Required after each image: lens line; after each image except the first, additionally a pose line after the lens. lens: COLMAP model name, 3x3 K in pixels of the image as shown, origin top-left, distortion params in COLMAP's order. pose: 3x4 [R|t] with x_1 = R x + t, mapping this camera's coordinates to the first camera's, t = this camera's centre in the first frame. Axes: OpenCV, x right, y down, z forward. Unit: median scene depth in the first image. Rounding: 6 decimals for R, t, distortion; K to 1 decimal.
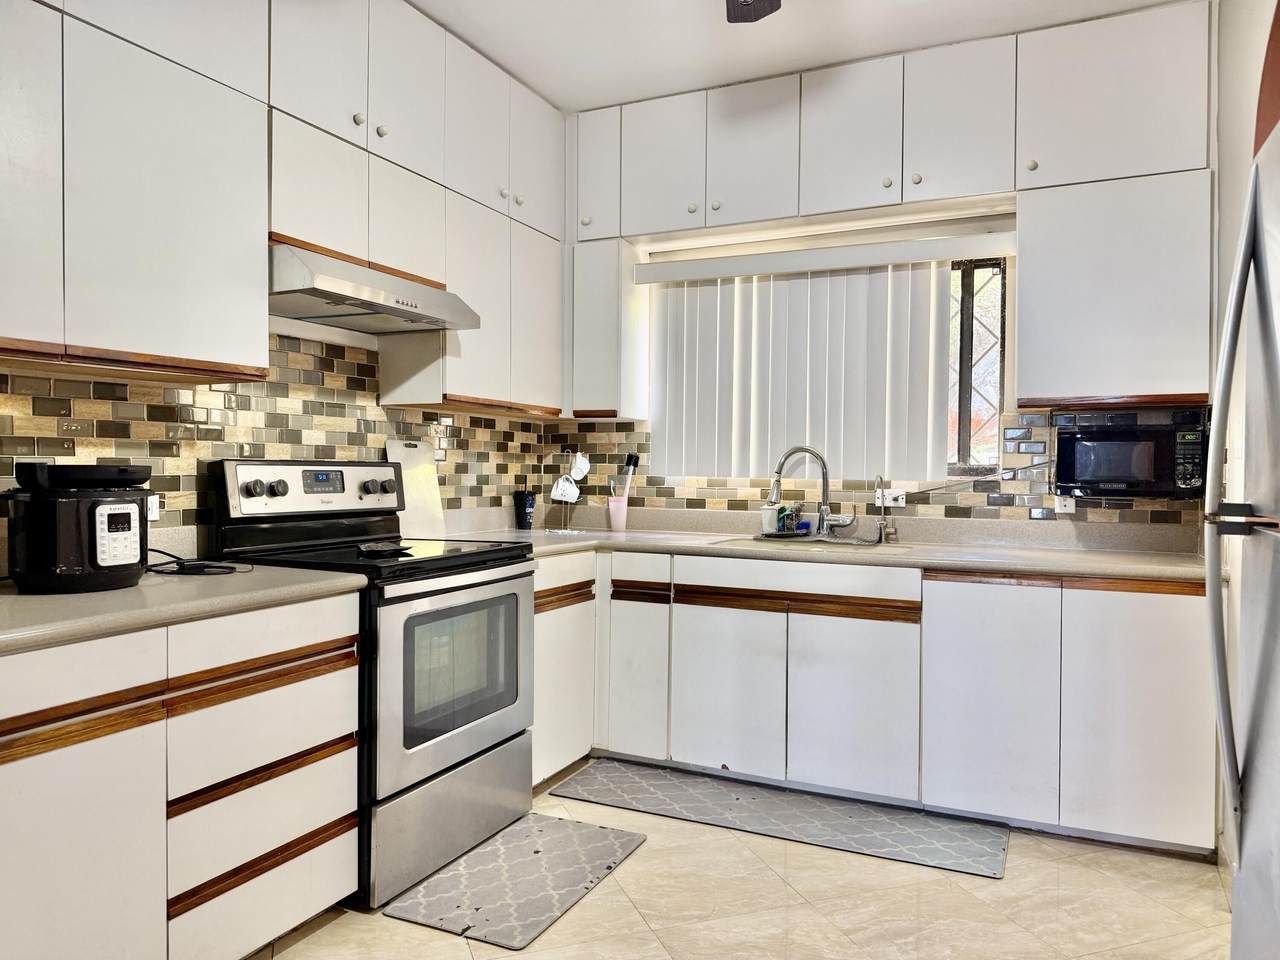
lens RADIAL K [[905.3, 0, 642.1], [0, 905.3, 480.1], [0, 0, 1]] dist [0.006178, -0.009502]
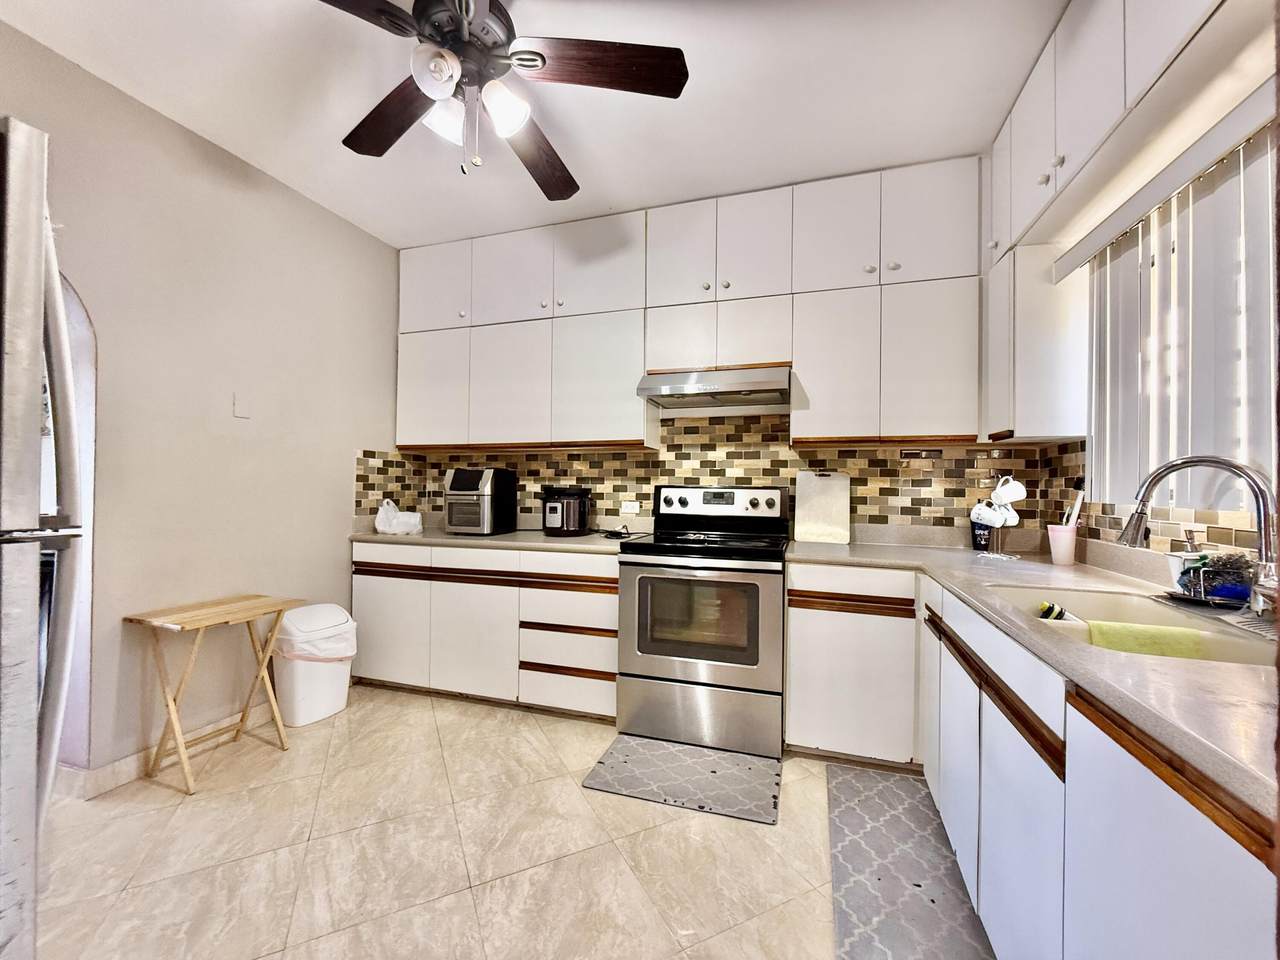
lens RADIAL K [[515.0, 0, 642.8], [0, 515.0, 480.6], [0, 0, 1]] dist [0.000709, 0.000749]
pose [[0.117208, -0.017574, -0.992952, 0.585238], [-0.022175, 0.999548, -0.020308, -0.008352], [0.992860, 0.024399, 0.116766, 0.718292]]
